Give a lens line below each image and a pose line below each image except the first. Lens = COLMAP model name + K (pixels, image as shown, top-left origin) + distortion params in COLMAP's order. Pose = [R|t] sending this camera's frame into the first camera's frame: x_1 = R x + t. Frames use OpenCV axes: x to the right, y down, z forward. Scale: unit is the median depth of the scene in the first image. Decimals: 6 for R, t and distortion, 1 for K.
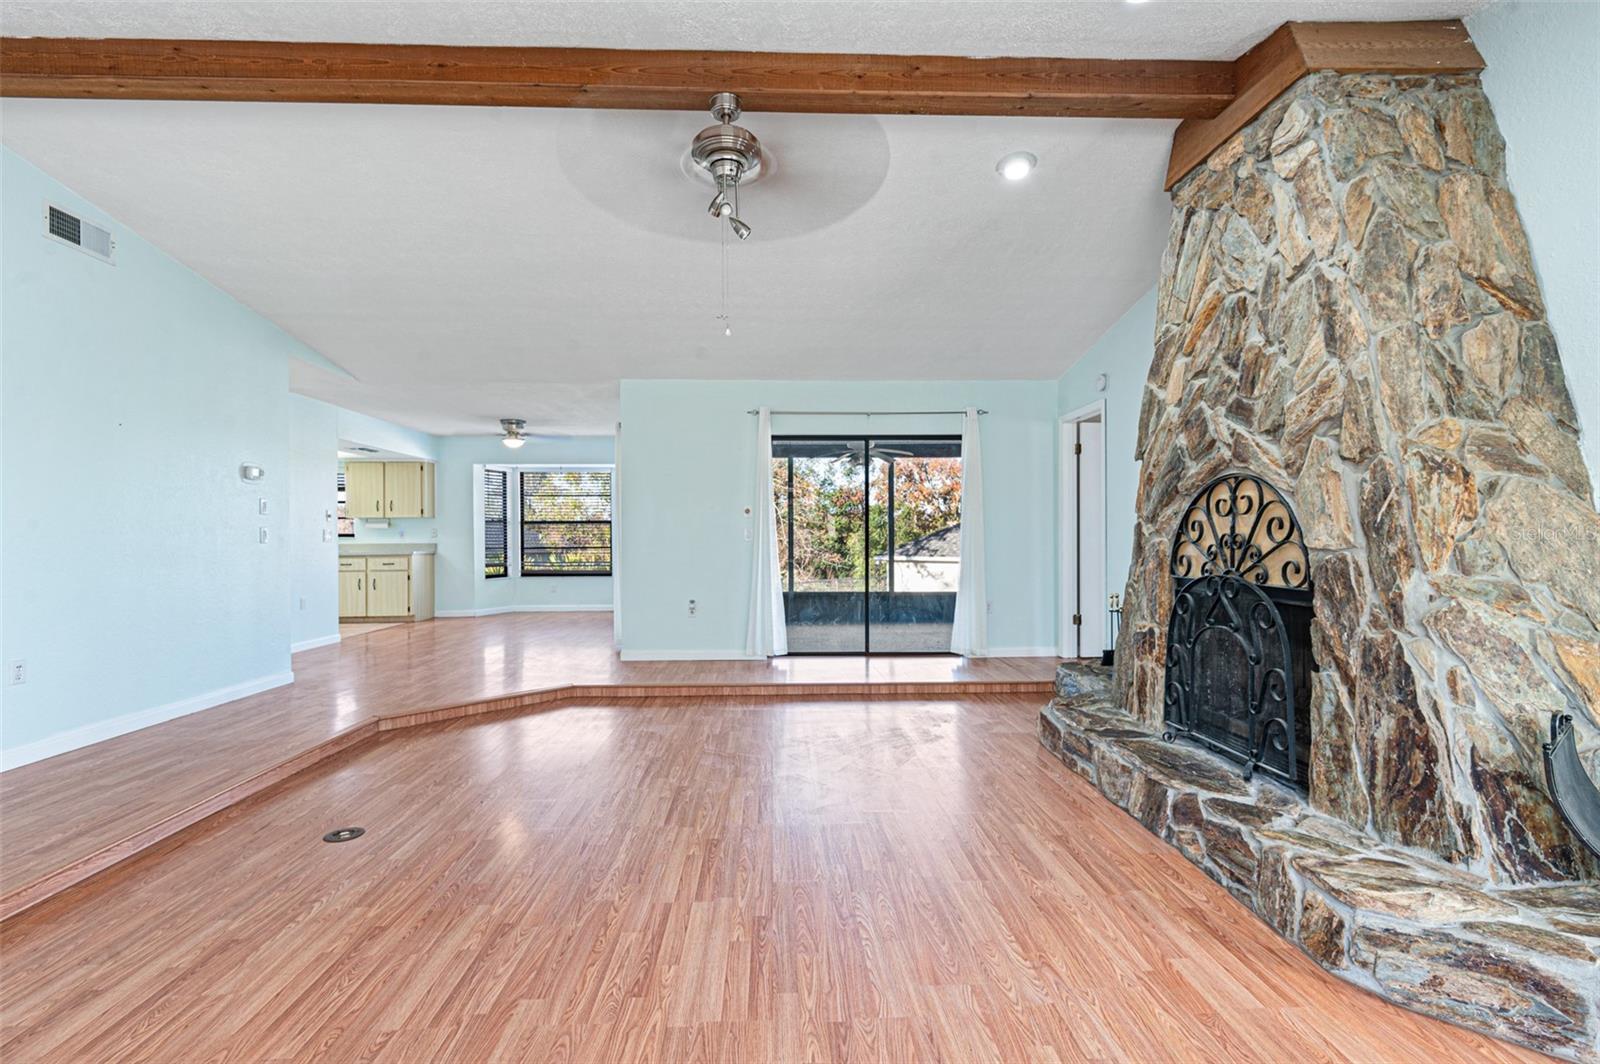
lens RADIAL K [[745.1, 0, 791.6], [0, 745.1, 532.4], [0, 0, 1]] dist [0.003639, 0.000249]
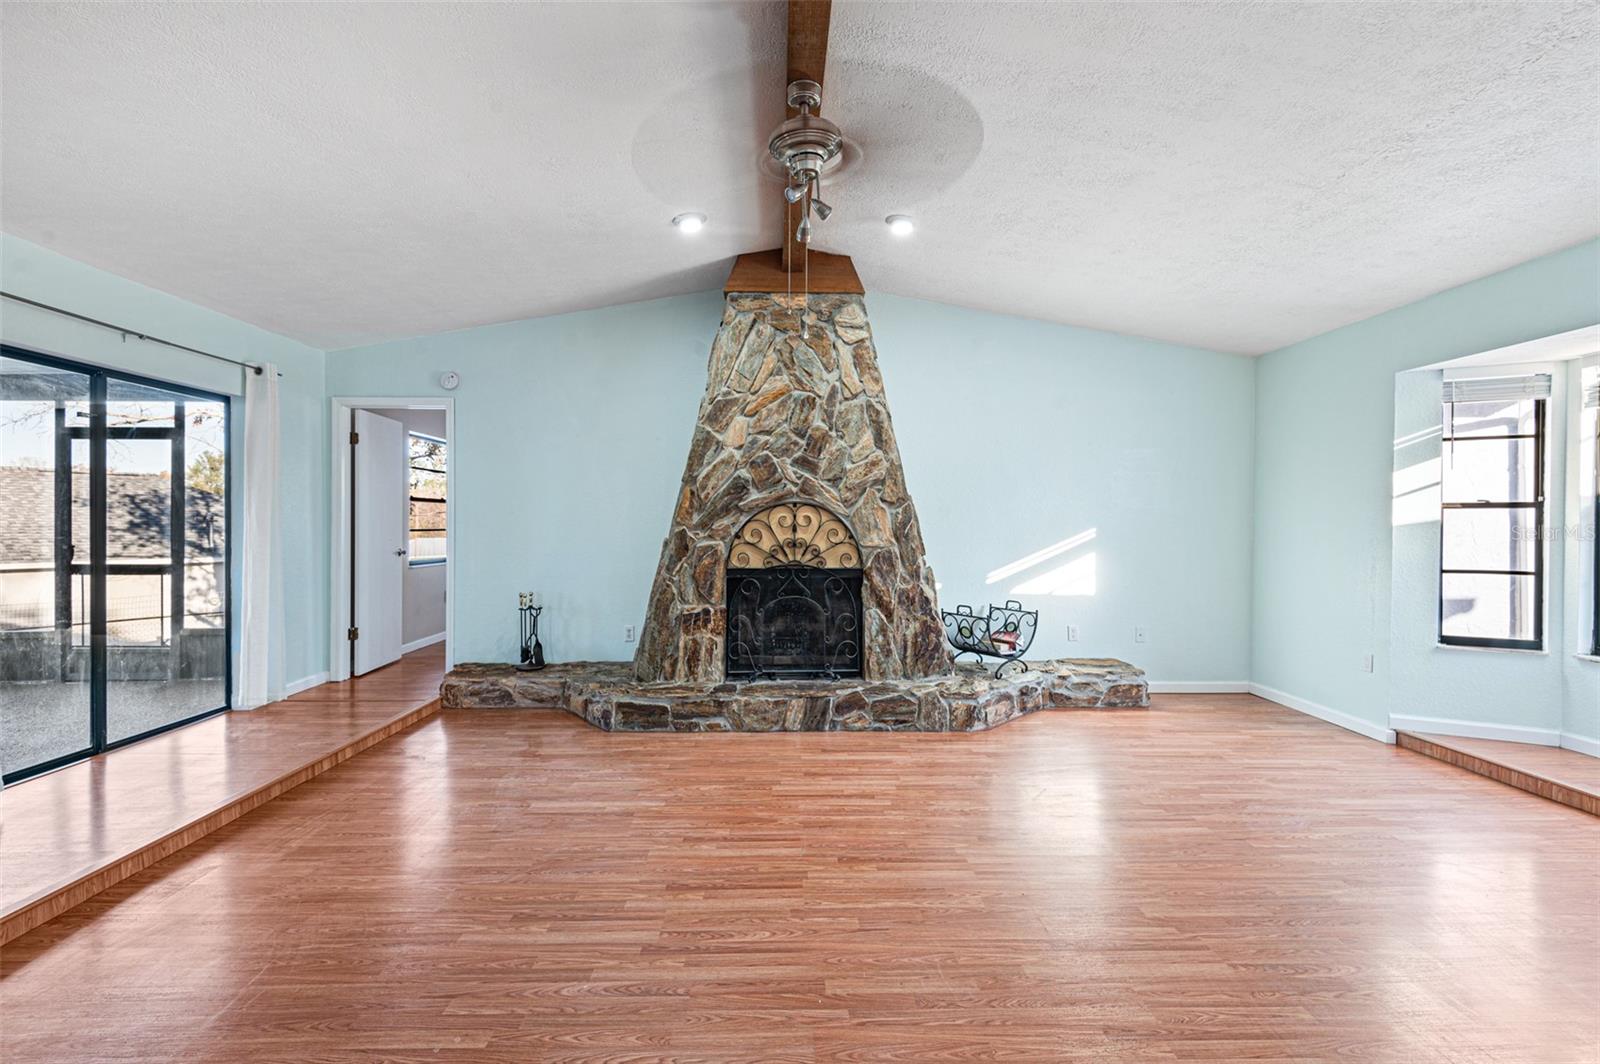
lens RADIAL K [[750.3, 0, 790.8], [0, 750.3, 526.0], [0, 0, 1]] dist [0.012570, -0.001405]
pose [[0.007909, -0.001477, 0.999968, -1.037314], [-0.005198, 0.999985, 0.001518, -0.027720], [-0.999955, -0.005210, 0.007901, 1.000320]]
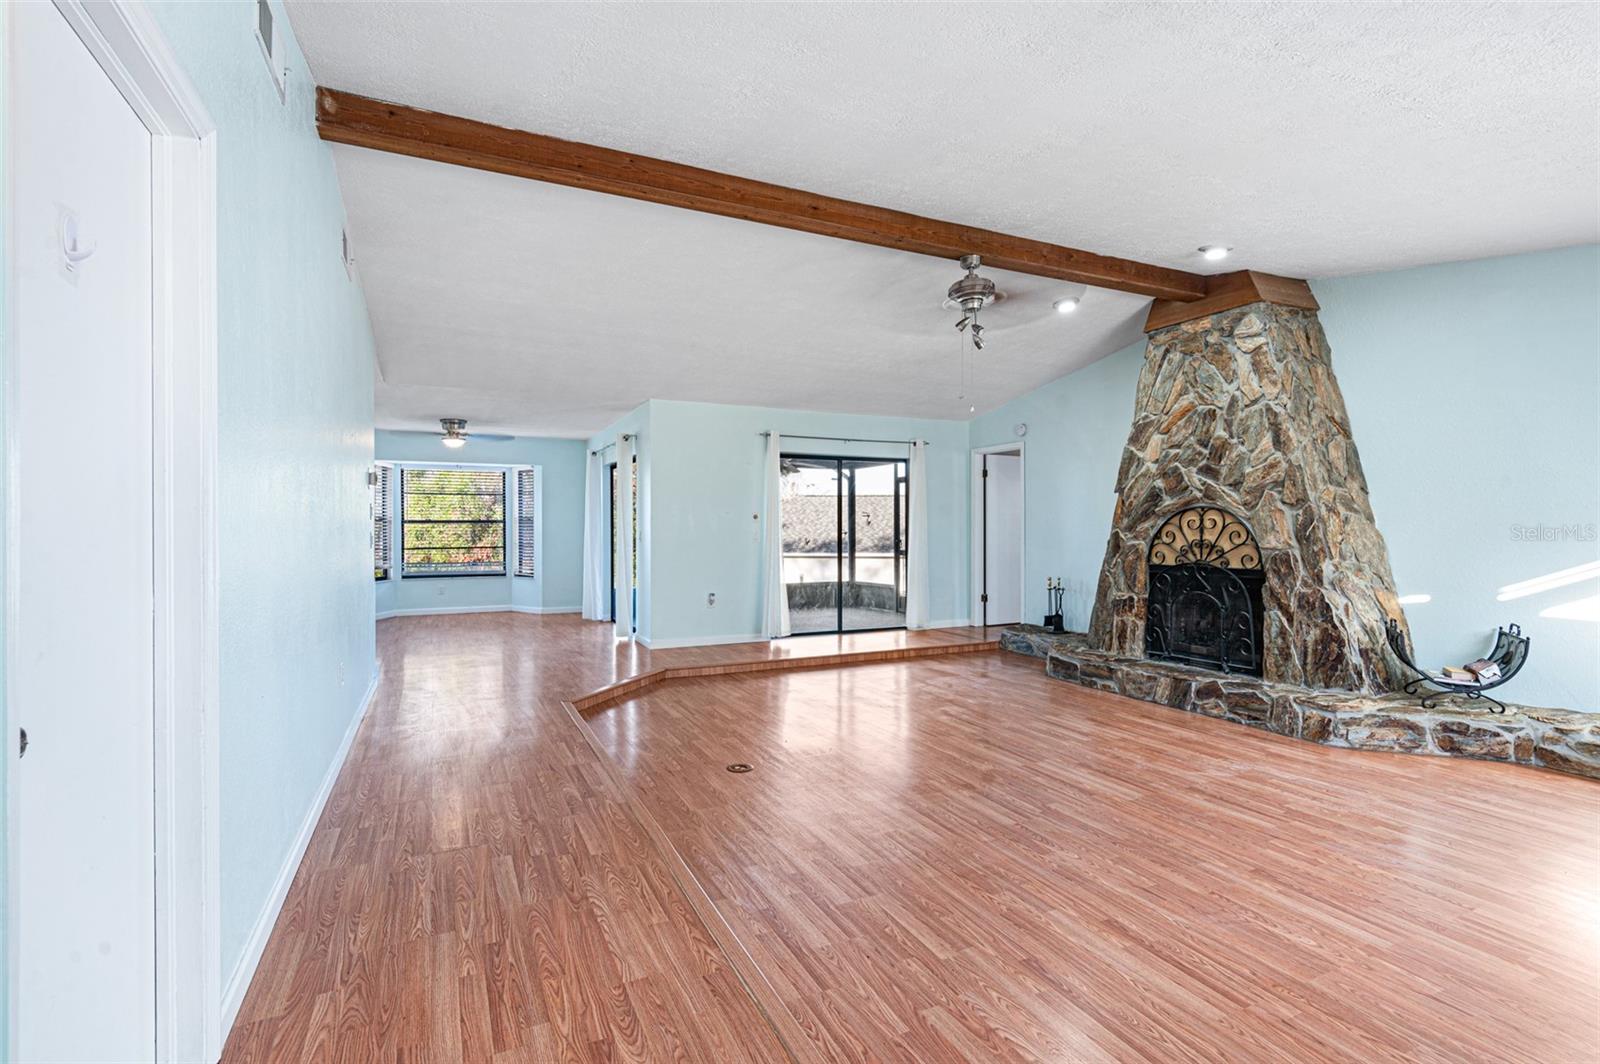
lens RADIAL K [[750.3, 0, 790.8], [0, 750.3, 526.0], [0, 0, 1]] dist [0.012570, -0.001405]
pose [[0.917726, 0.002284, 0.397207, -1.026221], [-0.001809, 0.999997, -0.001570, -0.026079], [-0.397210, 0.000722, 0.917728, -0.261160]]
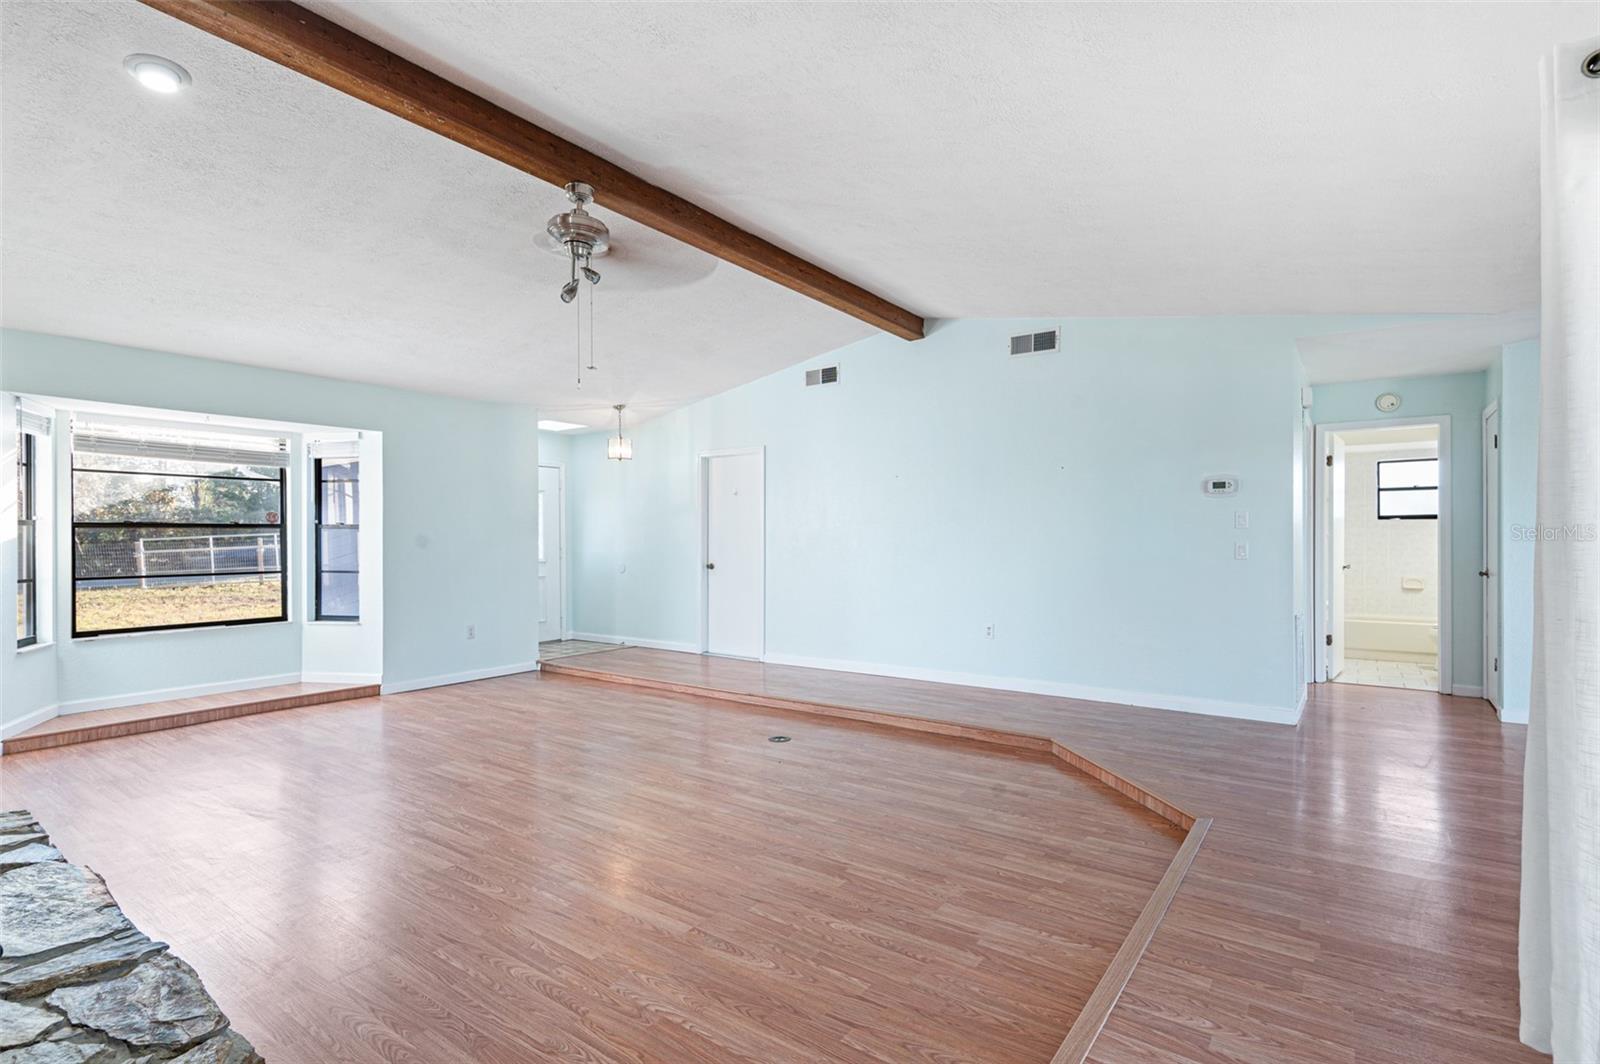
lens RADIAL K [[769.4, 0, 780.3], [0, 769.4, 530.2], [0, 0, 1]] dist [0.005997, -0.000375]
pose [[-0.623564, -0.002275, -0.781769, 0.651356], [0.011040, 0.999870, -0.011715, -0.019156], [0.781695, -0.015936, -0.623458, 1.970259]]
